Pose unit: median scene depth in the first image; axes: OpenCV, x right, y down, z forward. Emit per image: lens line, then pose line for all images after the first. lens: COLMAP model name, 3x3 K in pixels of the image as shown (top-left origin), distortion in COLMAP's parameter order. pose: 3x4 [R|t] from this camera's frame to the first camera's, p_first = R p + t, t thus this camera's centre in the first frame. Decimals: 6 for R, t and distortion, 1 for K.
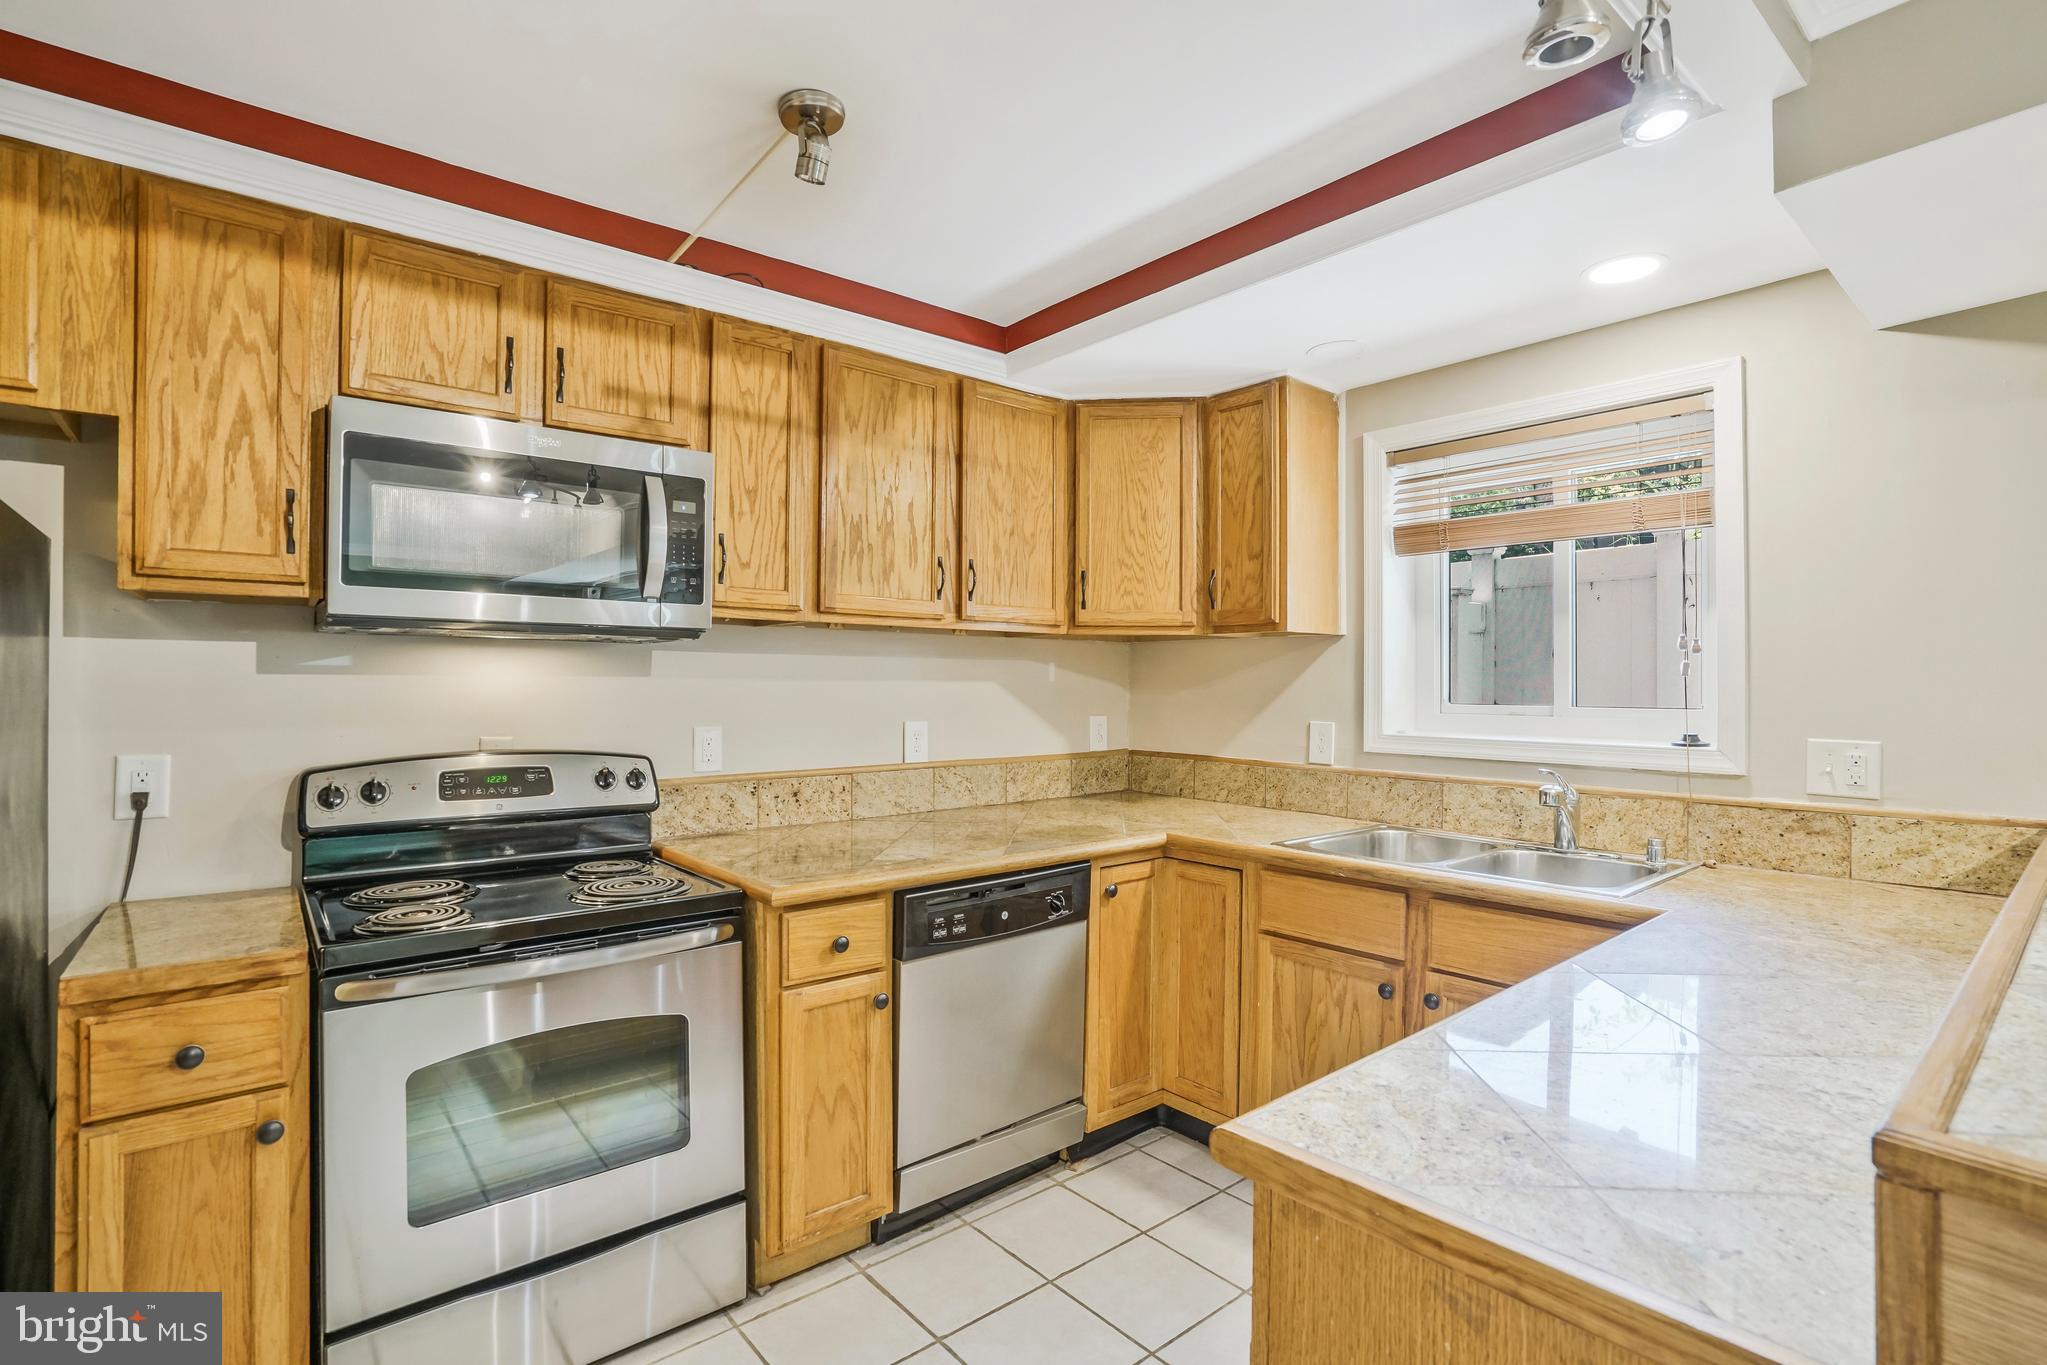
lens RADIAL K [[959.5, 0, 991.8], [0, 959.5, 676.6], [0, 0, 1]] dist [-0.071896, 0.031661]
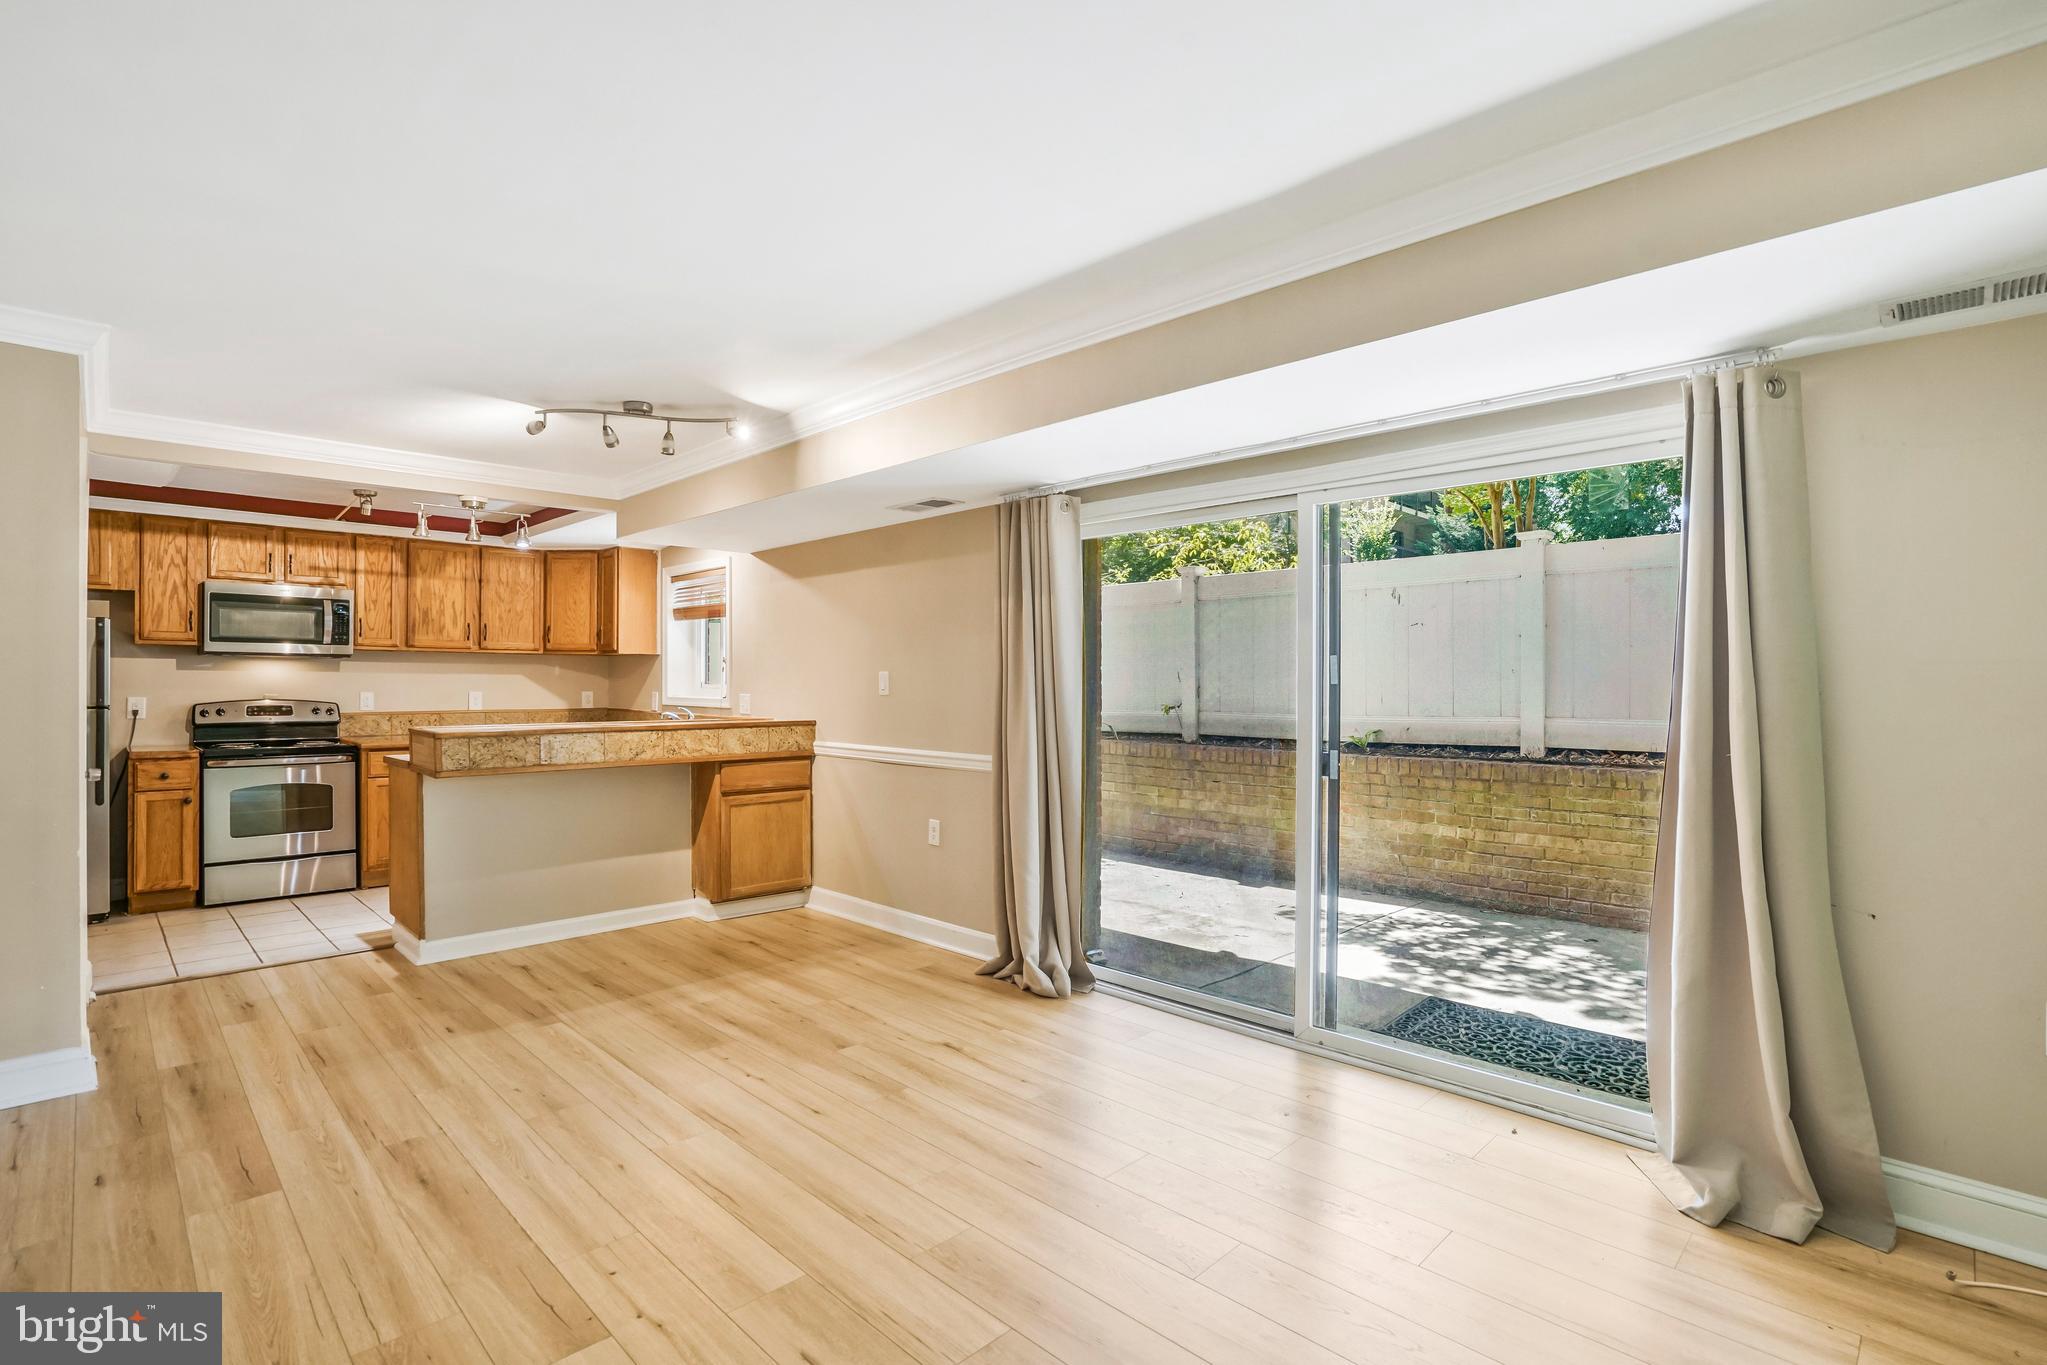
lens RADIAL K [[975.7, 0, 1001.4], [0, 975.7, 685.3], [0, 0, 1]] dist [-0.054268, 0.018540]
pose [[0.995224, 0.002077, 0.097594, 1.048952], [-0.002997, 0.999952, 0.009279, 0.006622], [-0.097570, -0.009527, 0.995183, -1.551997]]
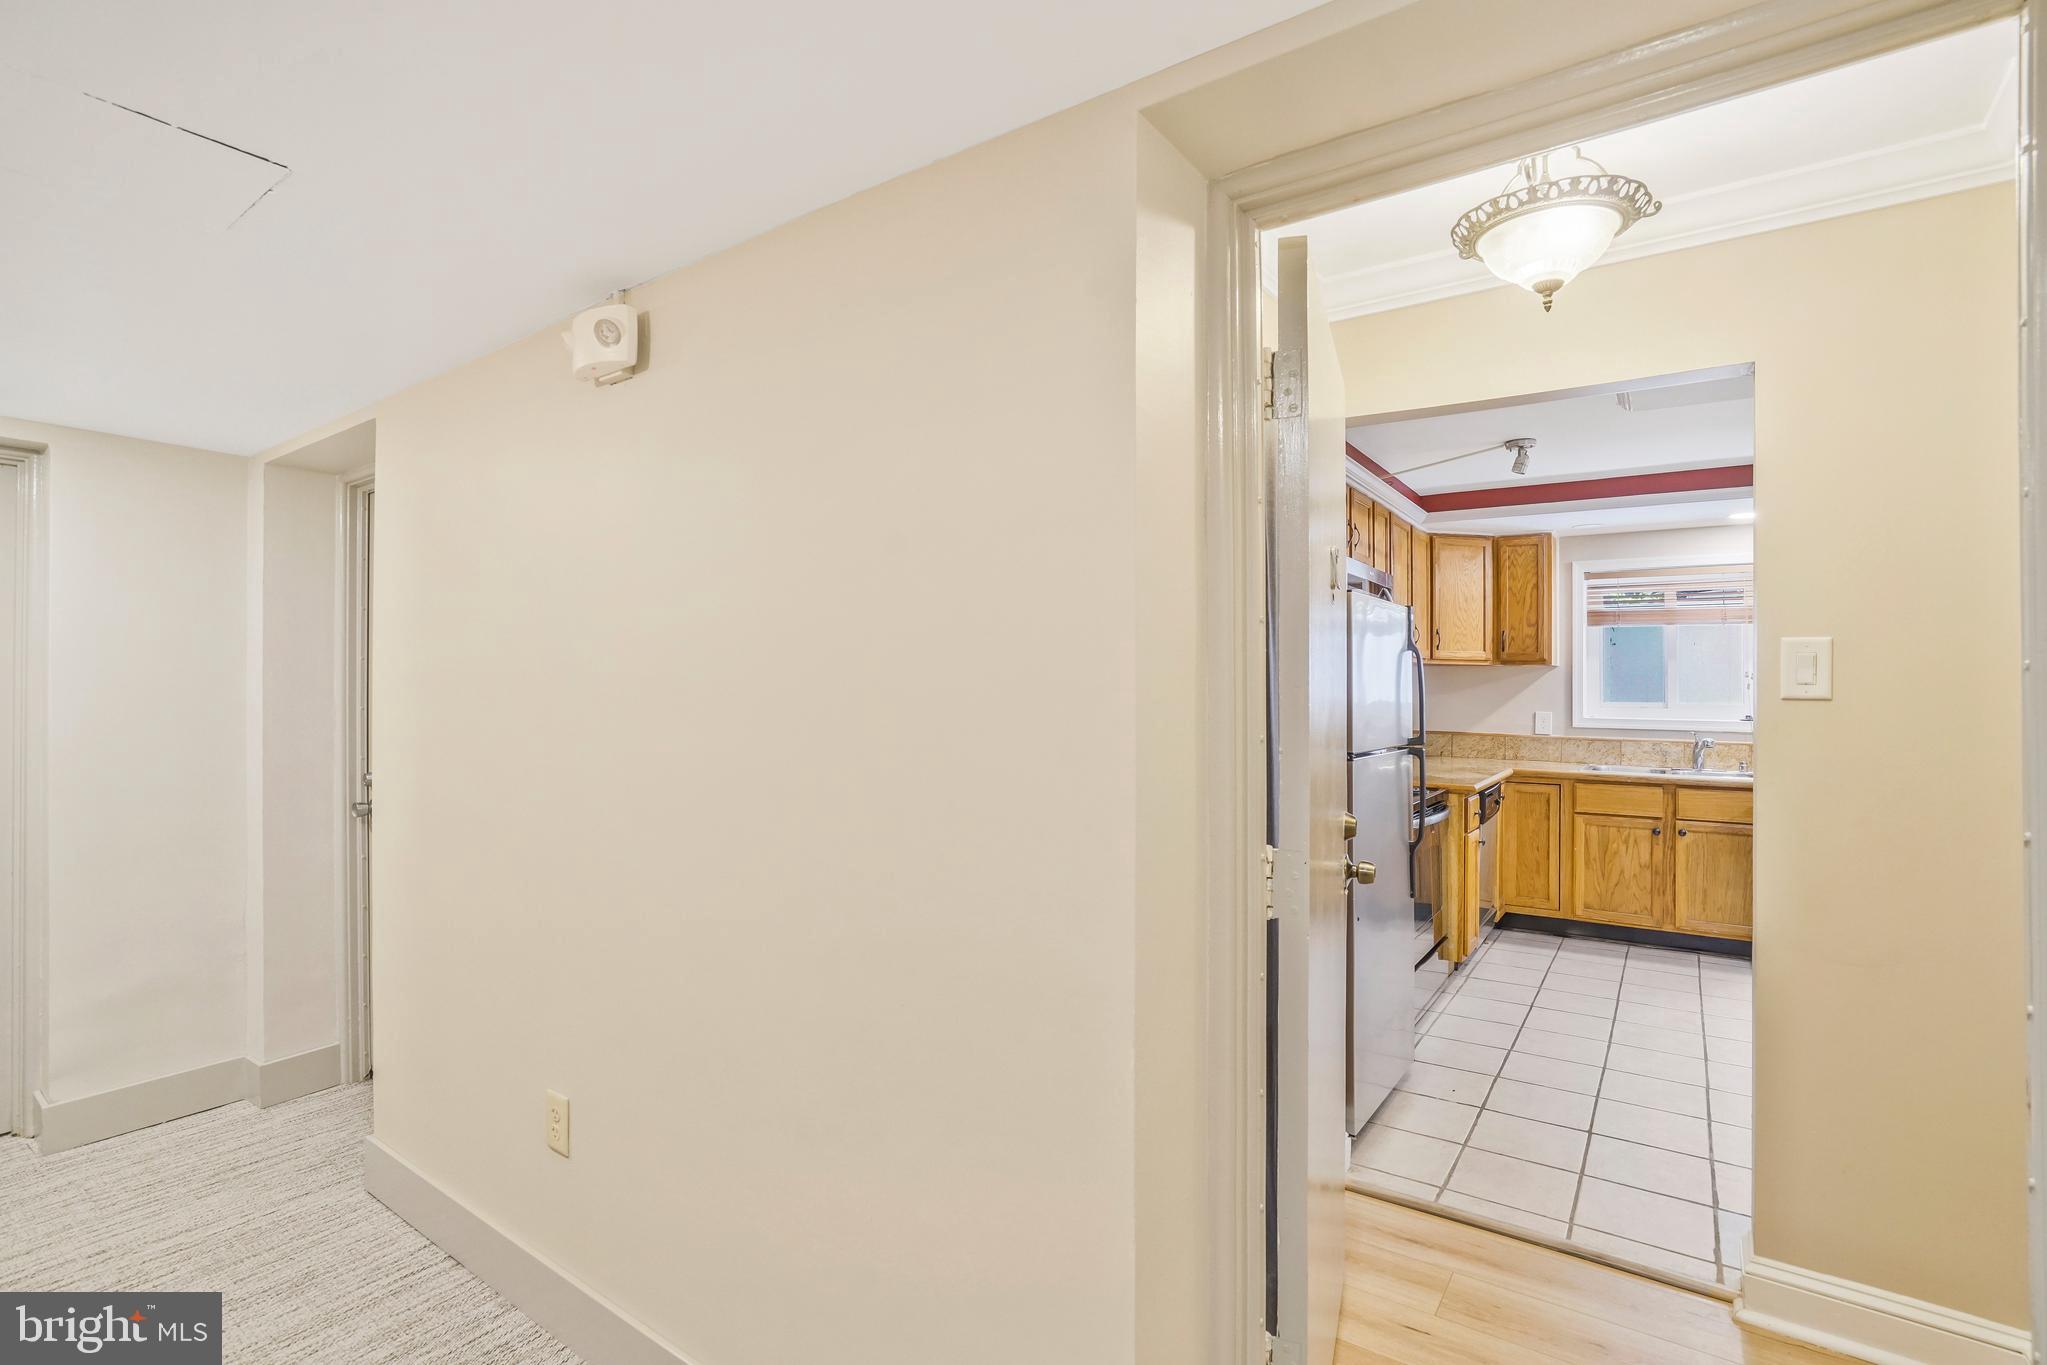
lens RADIAL K [[944.3, 0, 1023.5], [0, 944.3, 682.5], [0, 0, 1]] dist [-0.031218, 0.000251]
pose [[0.961200, 0.003708, 0.275828, -1.268674], [-0.004446, 0.999988, 0.002051, -0.011025], [-0.275817, -0.003197, 0.961205, -0.540771]]
